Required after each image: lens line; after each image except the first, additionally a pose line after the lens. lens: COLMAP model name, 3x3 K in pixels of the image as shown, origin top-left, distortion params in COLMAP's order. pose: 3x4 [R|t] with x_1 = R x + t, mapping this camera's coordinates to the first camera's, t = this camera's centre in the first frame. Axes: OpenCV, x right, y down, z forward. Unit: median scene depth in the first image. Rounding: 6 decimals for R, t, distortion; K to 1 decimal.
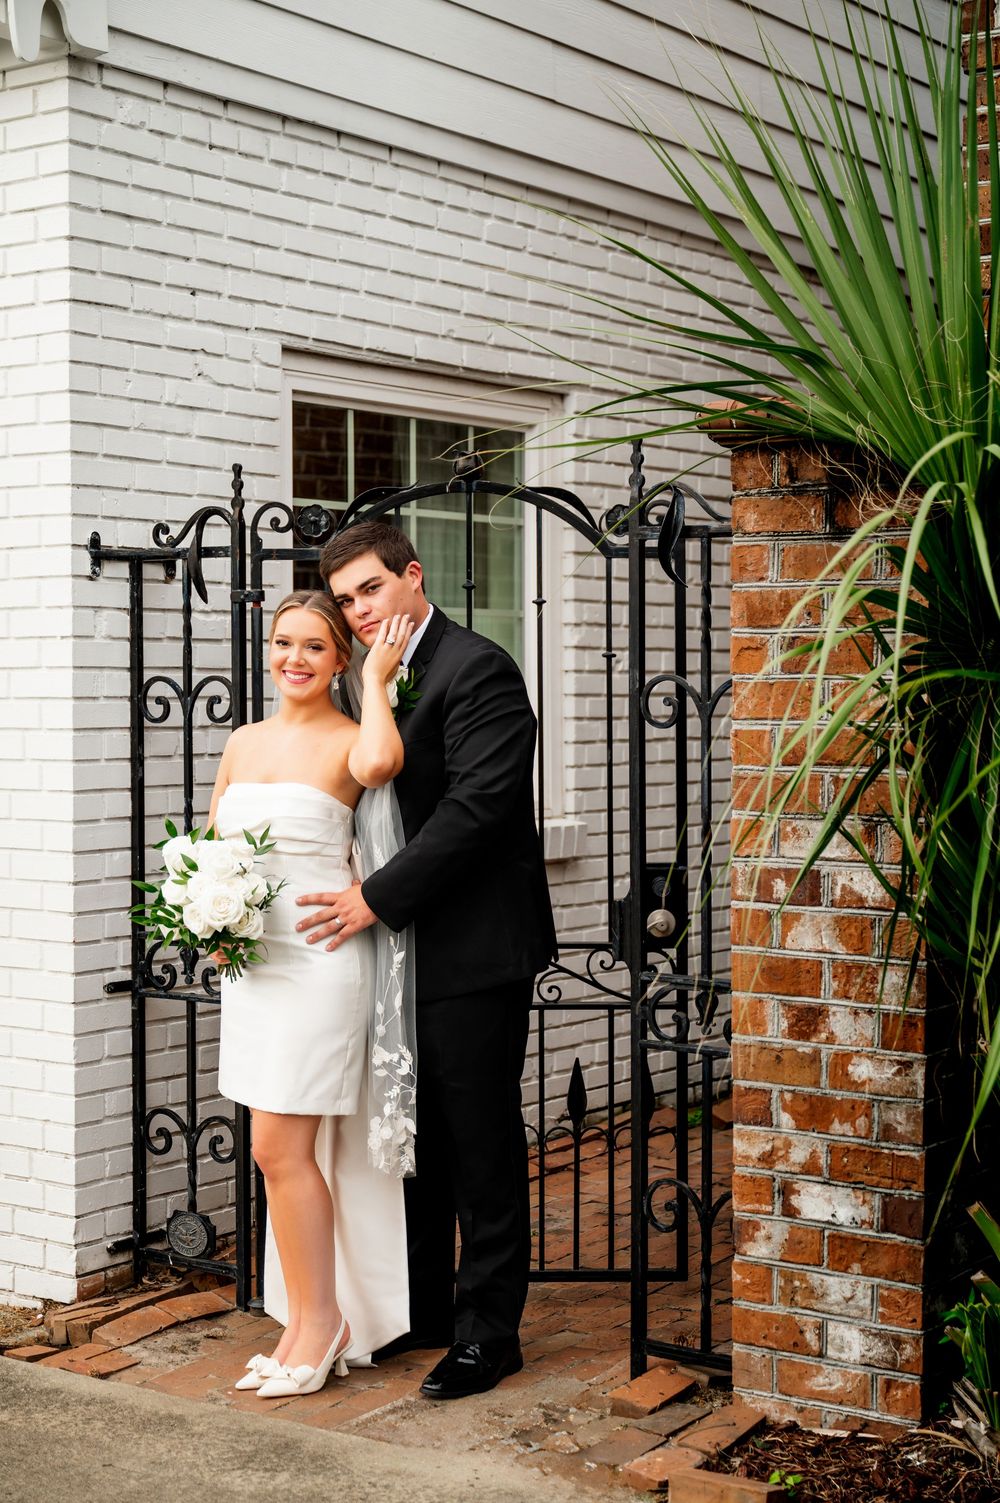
lens RADIAL K [[2427.6, 0, 499.6], [0, 2427.6, 750.7], [0, 0, 1]] dist [0.018549, 0.000000]
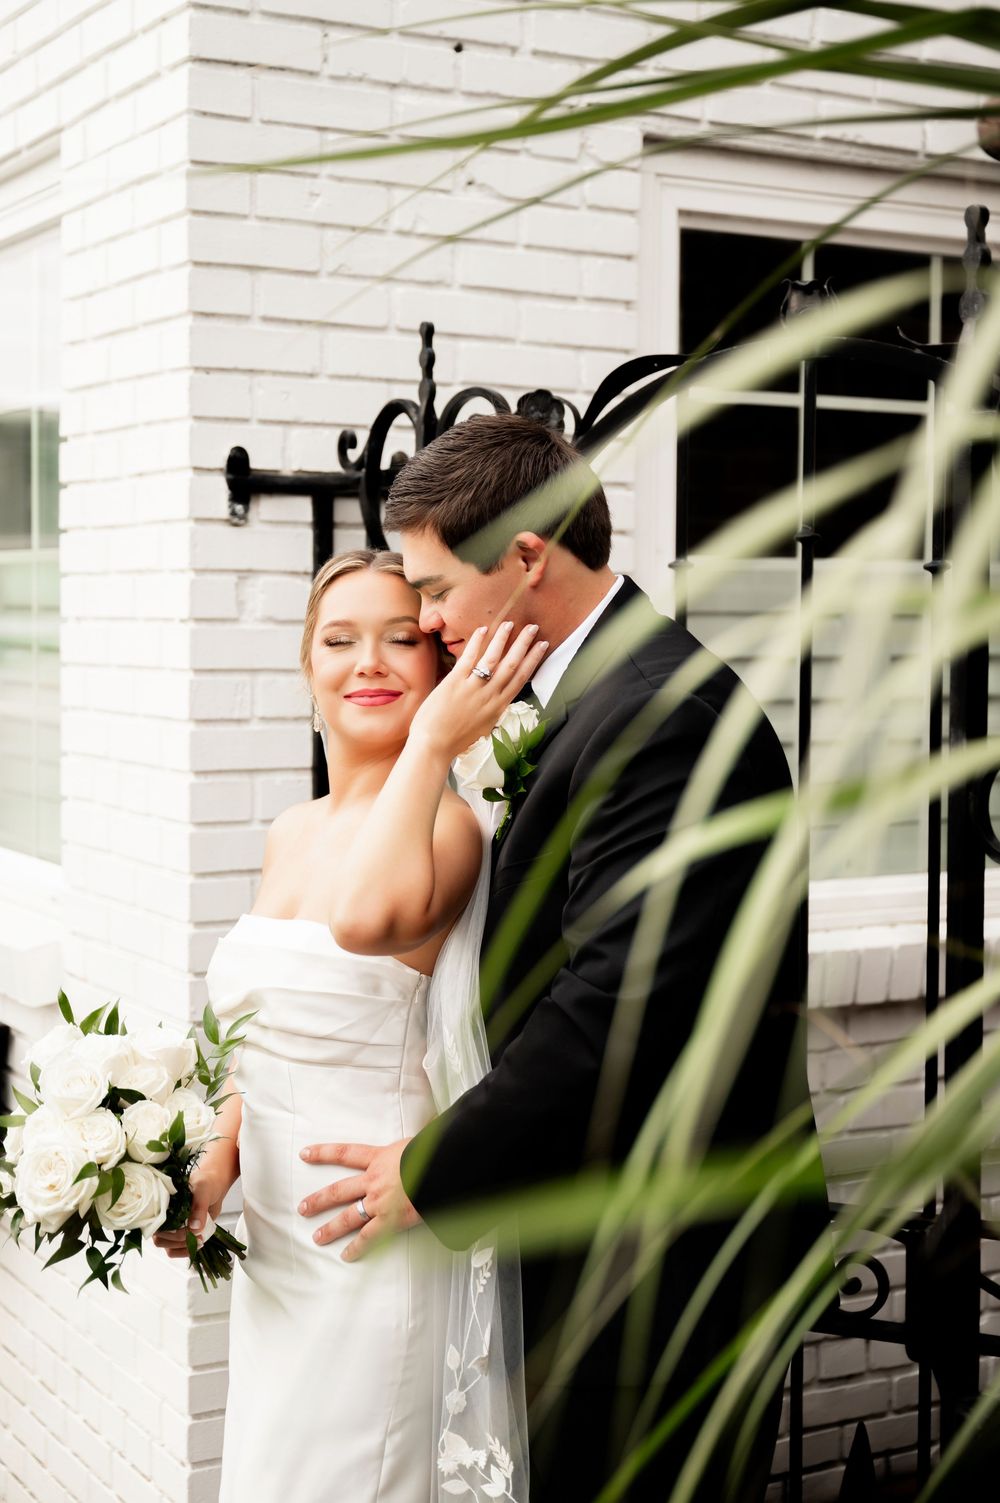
lens RADIAL K [[2301.8, 0, 500.3], [0, 2301.8, 749.9], [0, 0, 1]] dist [-0.013272, 0.000000]
pose [[0.903335, 0.038613, -0.427195, 0.138898], [-0.025693, 0.999023, 0.035970, -0.036812], [0.428166, -0.021517, 0.903444, 0.507694]]
